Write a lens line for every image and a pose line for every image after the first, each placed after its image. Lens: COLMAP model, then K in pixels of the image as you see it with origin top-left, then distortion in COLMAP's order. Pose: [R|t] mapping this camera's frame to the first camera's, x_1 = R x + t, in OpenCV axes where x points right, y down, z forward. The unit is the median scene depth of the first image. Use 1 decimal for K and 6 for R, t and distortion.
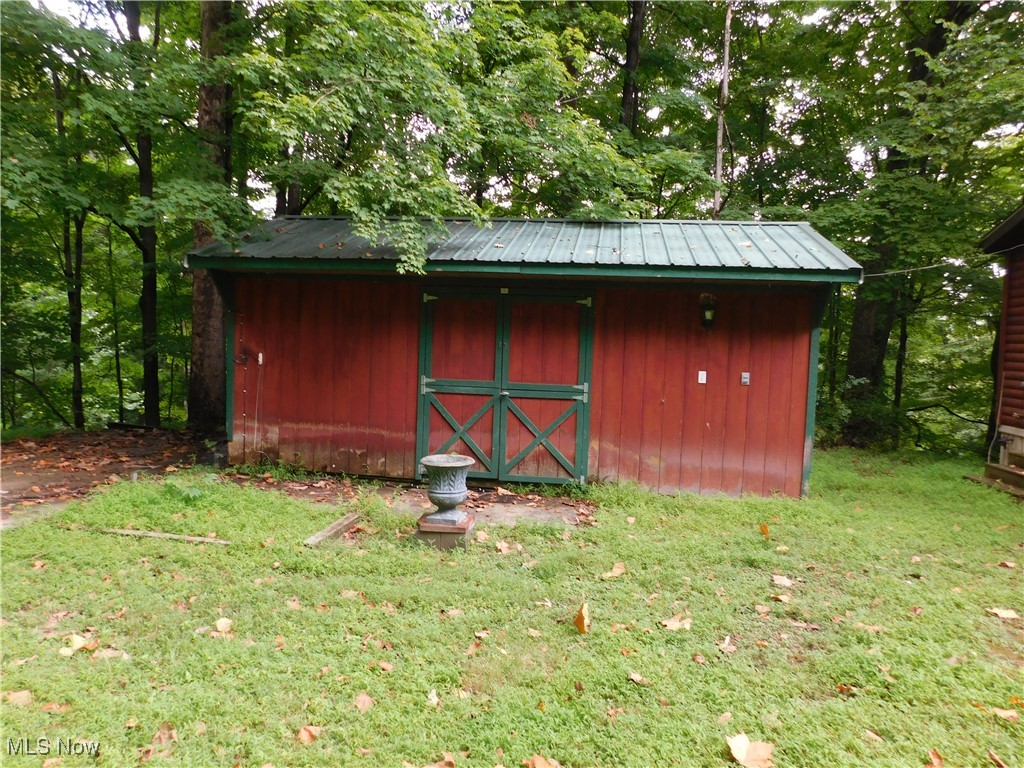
lens RADIAL K [[672.0, 0, 512.0], [0, 672.0, 384.0], [0, 0, 1]] dist [-0.084887, 0.061545]
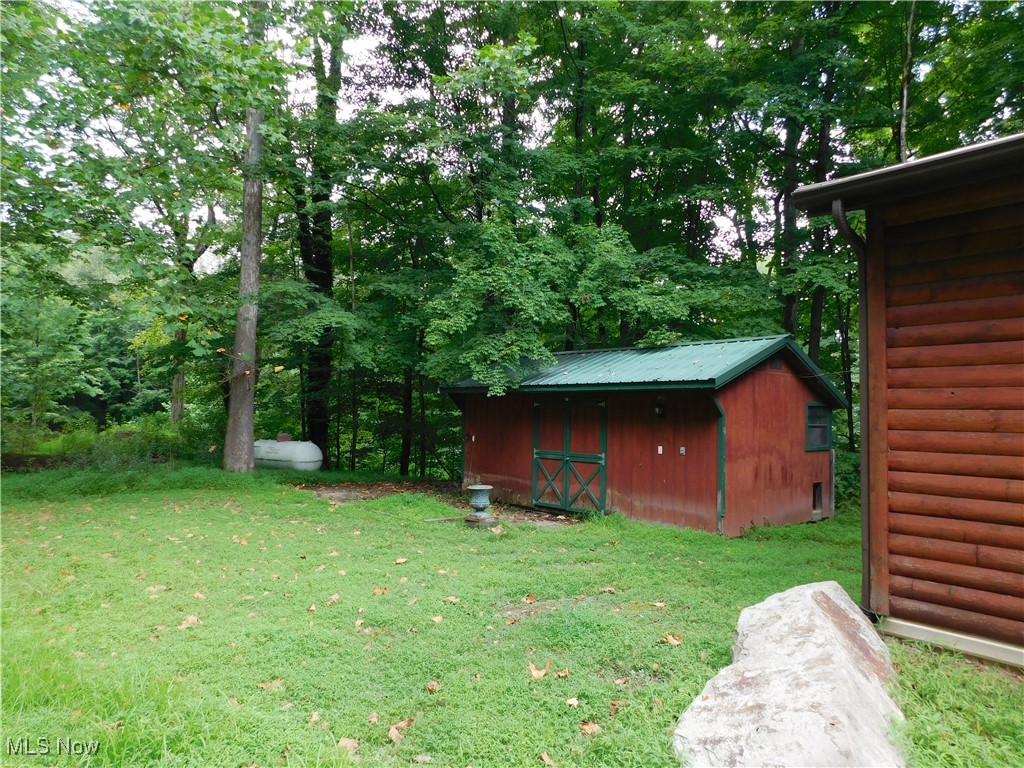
lens RADIAL K [[672.0, 0, 512.0], [0, 672.0, 384.0], [0, 0, 1]] dist [-0.084887, 0.061545]
pose [[0.759848, -0.053312, -0.647911, 1.018898], [-0.028502, 0.992942, -0.115128, 0.025788], [0.649475, 0.105947, 0.752966, -0.408919]]
